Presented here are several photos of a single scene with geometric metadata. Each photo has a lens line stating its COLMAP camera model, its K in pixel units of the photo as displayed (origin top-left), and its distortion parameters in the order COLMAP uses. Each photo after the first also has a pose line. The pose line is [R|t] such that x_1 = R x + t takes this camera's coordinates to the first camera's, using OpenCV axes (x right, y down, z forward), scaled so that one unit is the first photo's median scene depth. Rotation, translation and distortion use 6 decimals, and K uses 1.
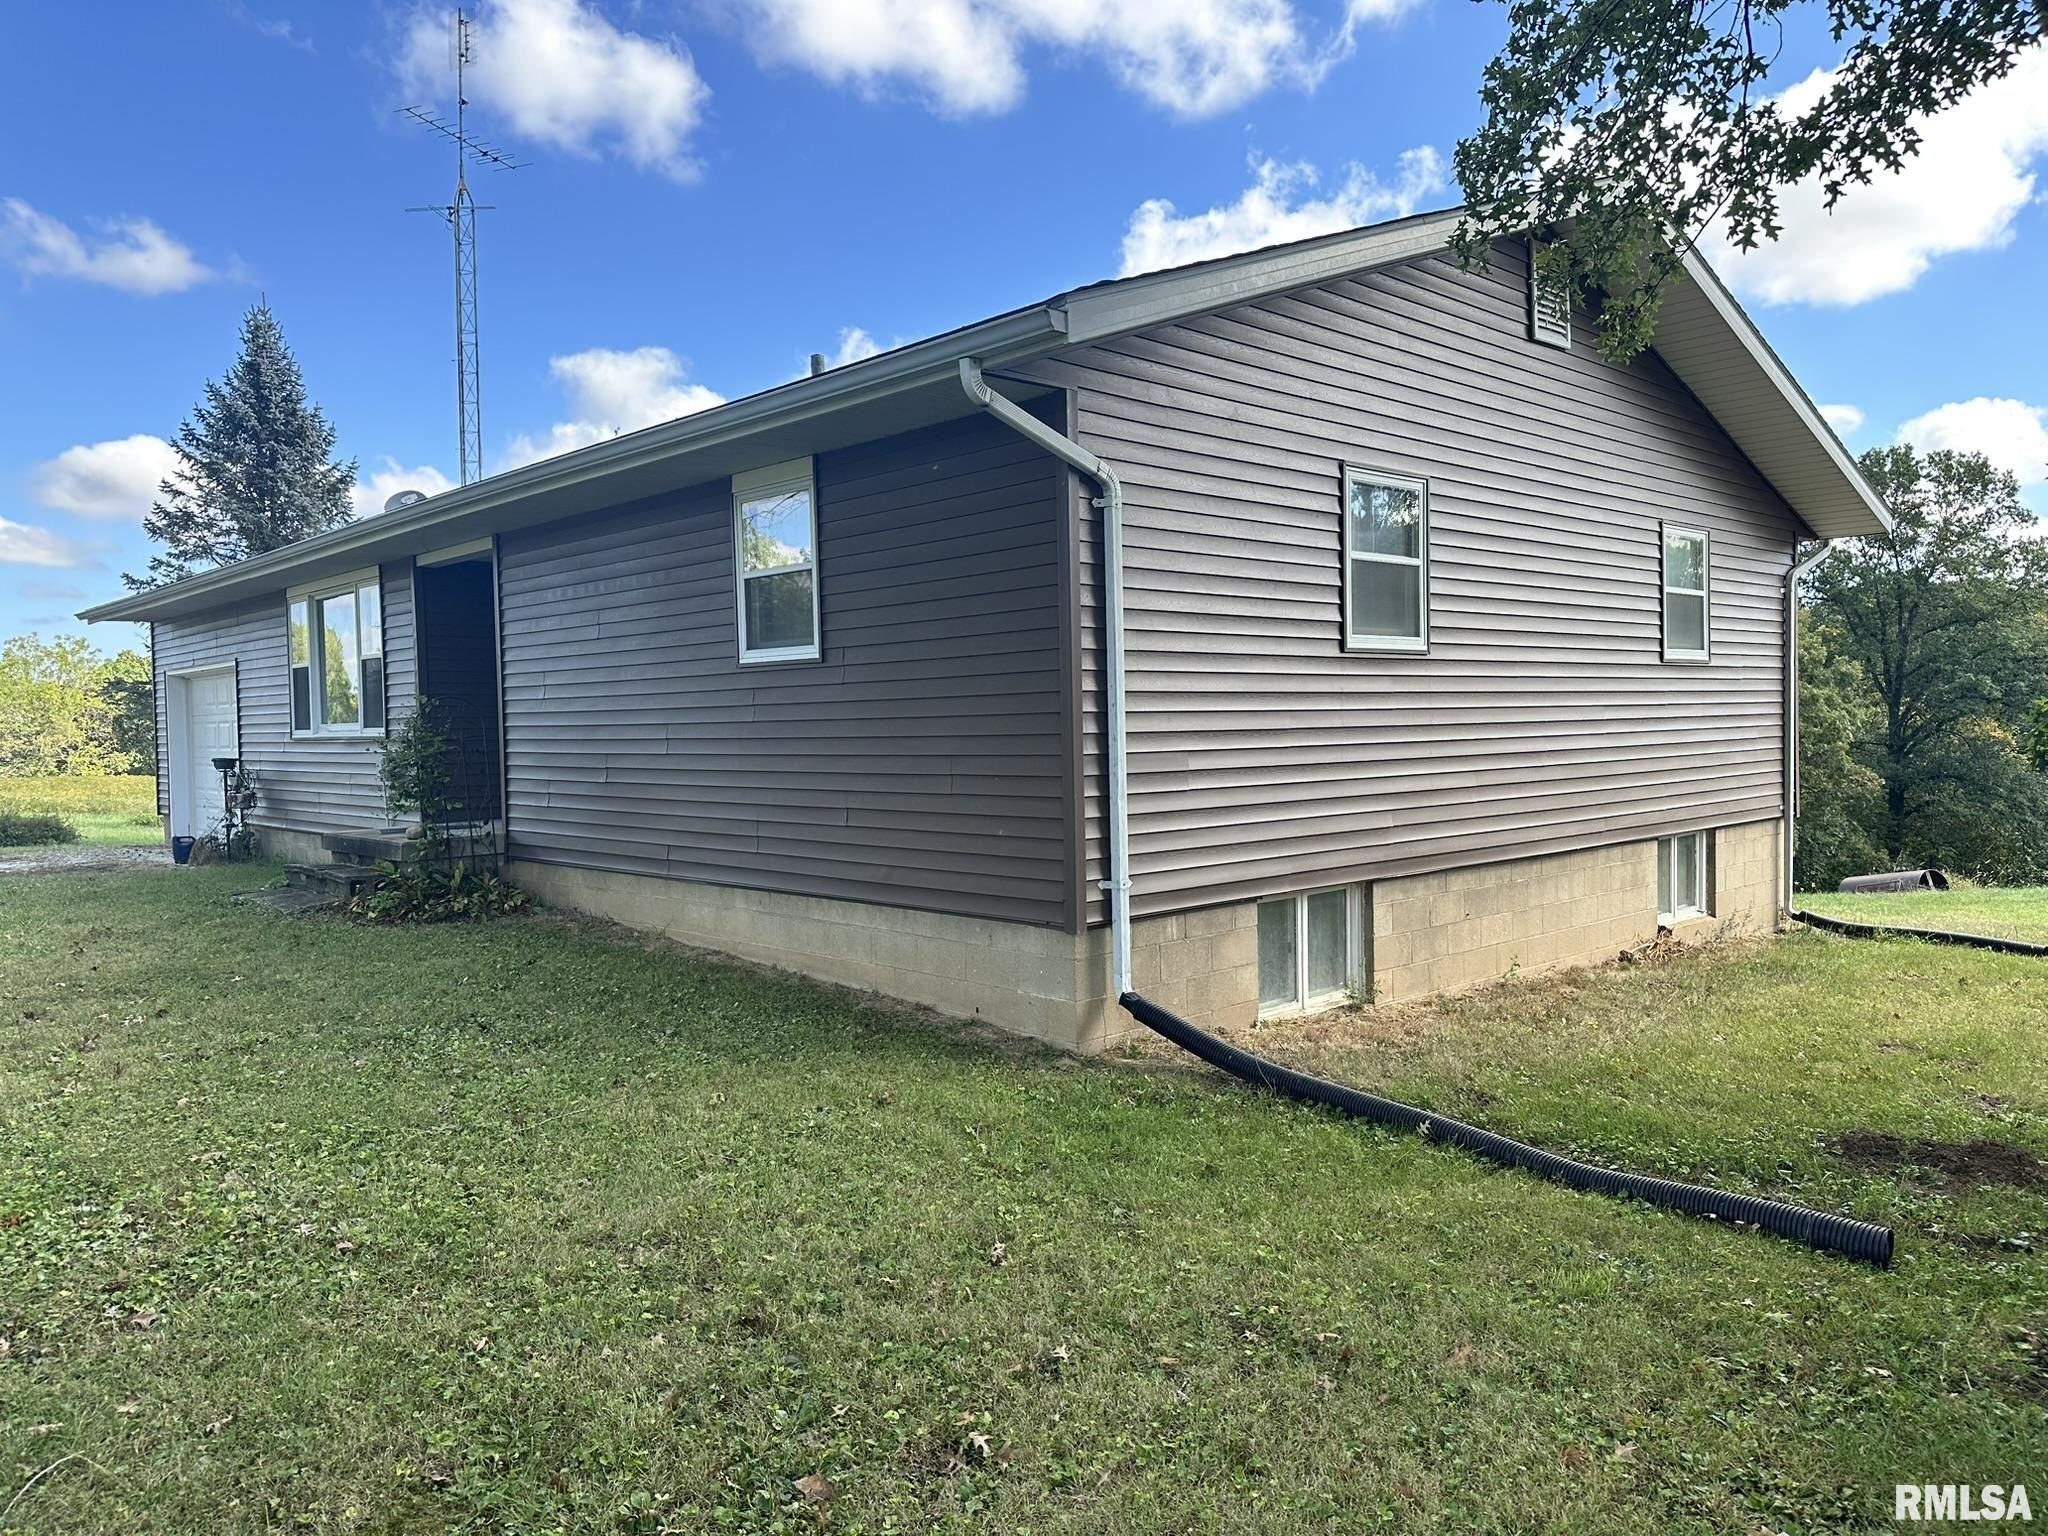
lens RADIAL K [[1434.2, 0, 1007.6], [0, 1434.2, 764.8], [0, 0, 1]] dist [0.073880, -0.081712]
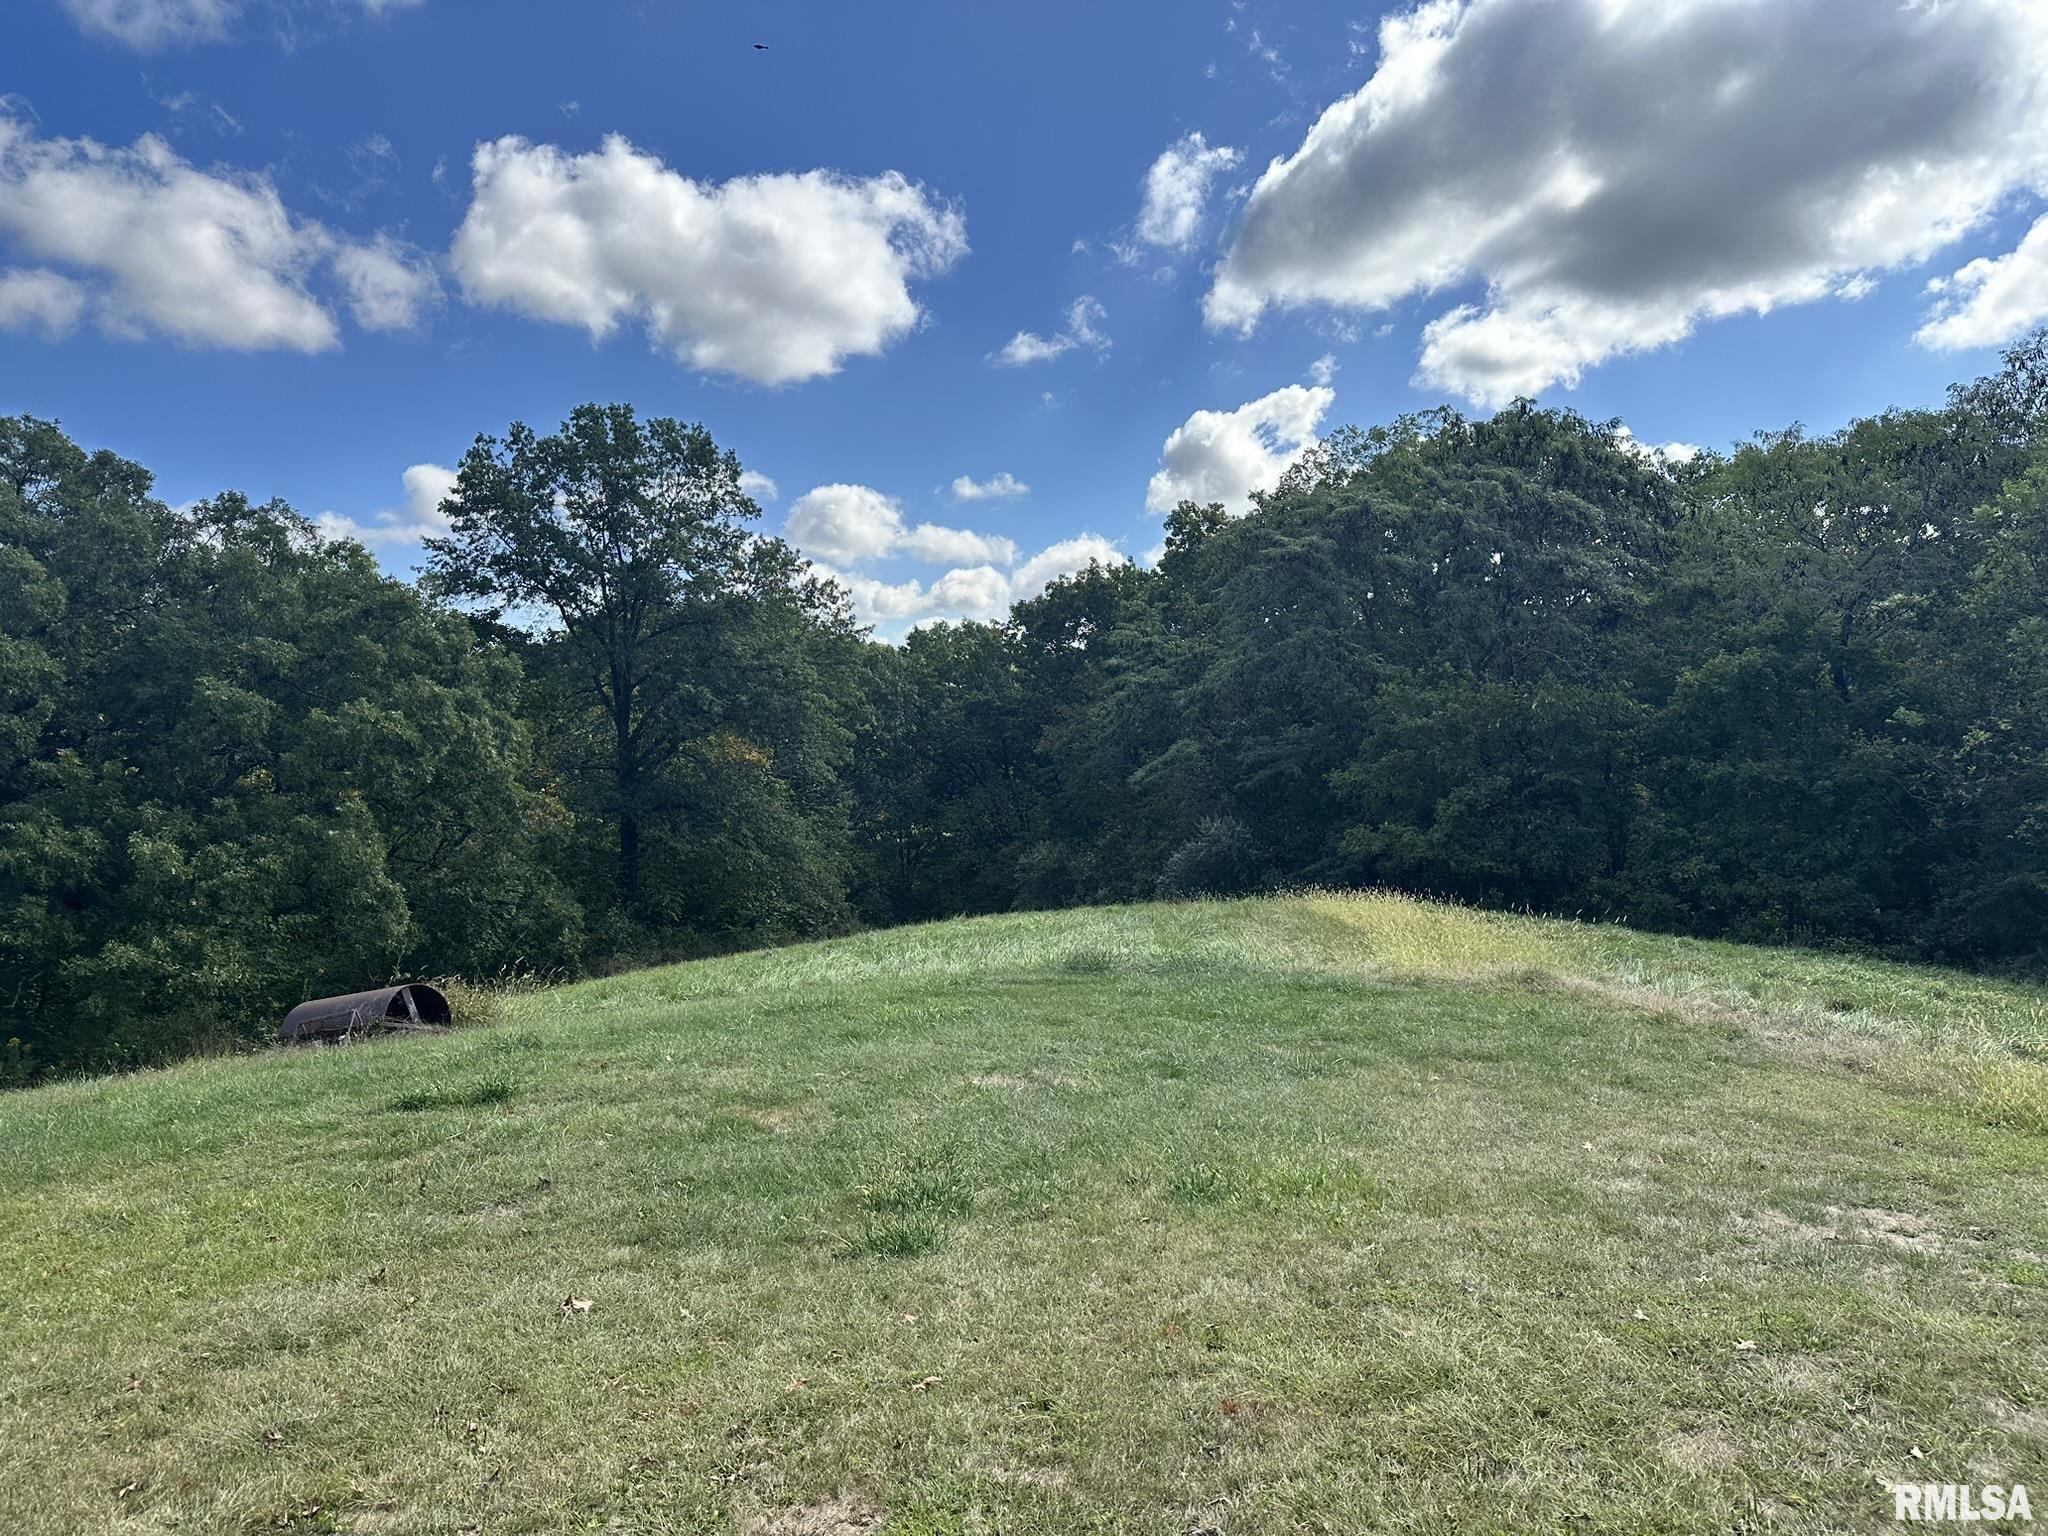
lens RADIAL K [[1434.2, 0, 1007.6], [0, 1434.2, 764.8], [0, 0, 1]] dist [0.073880, -0.081712]
pose [[0.760916, -0.009213, 0.648785, 0.251464], [0.023873, 0.999620, -0.013803, 0.000692], [-0.648411, 0.025991, 0.760847, 0.243113]]
